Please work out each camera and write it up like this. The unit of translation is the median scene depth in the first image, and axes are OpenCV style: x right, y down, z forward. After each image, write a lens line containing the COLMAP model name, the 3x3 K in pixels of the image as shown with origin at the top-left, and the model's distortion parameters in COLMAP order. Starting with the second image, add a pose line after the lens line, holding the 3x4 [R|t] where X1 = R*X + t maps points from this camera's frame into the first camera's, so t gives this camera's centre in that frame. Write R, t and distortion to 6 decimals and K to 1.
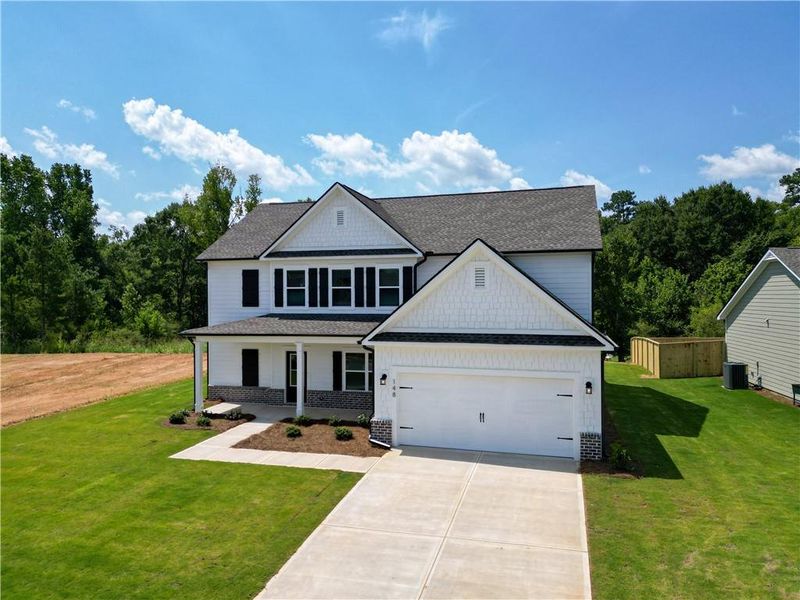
lens RADIAL K [[558.8, 0, 398.9], [0, 558.8, 296.9], [0, 0, 1]] dist [0.079616, -0.066585]
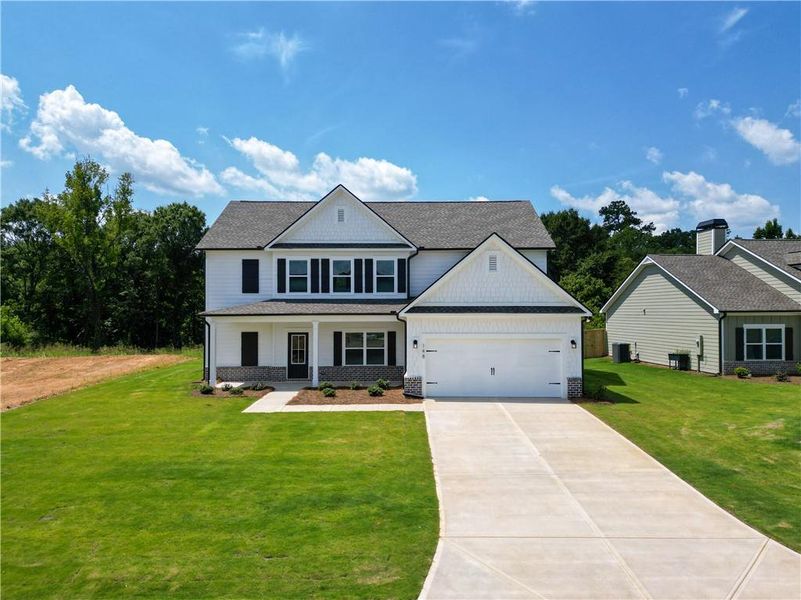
lens RADIAL K [[559.5, 0, 399.4], [0, 559.5, 296.9], [0, 0, 1]] dist [0.079616, -0.066585]
pose [[0.961757, 0.011524, 0.273663, -0.311190], [-0.003124, 0.999511, -0.031110, 0.063197], [-0.273888, 0.029065, 0.961322, -0.140505]]
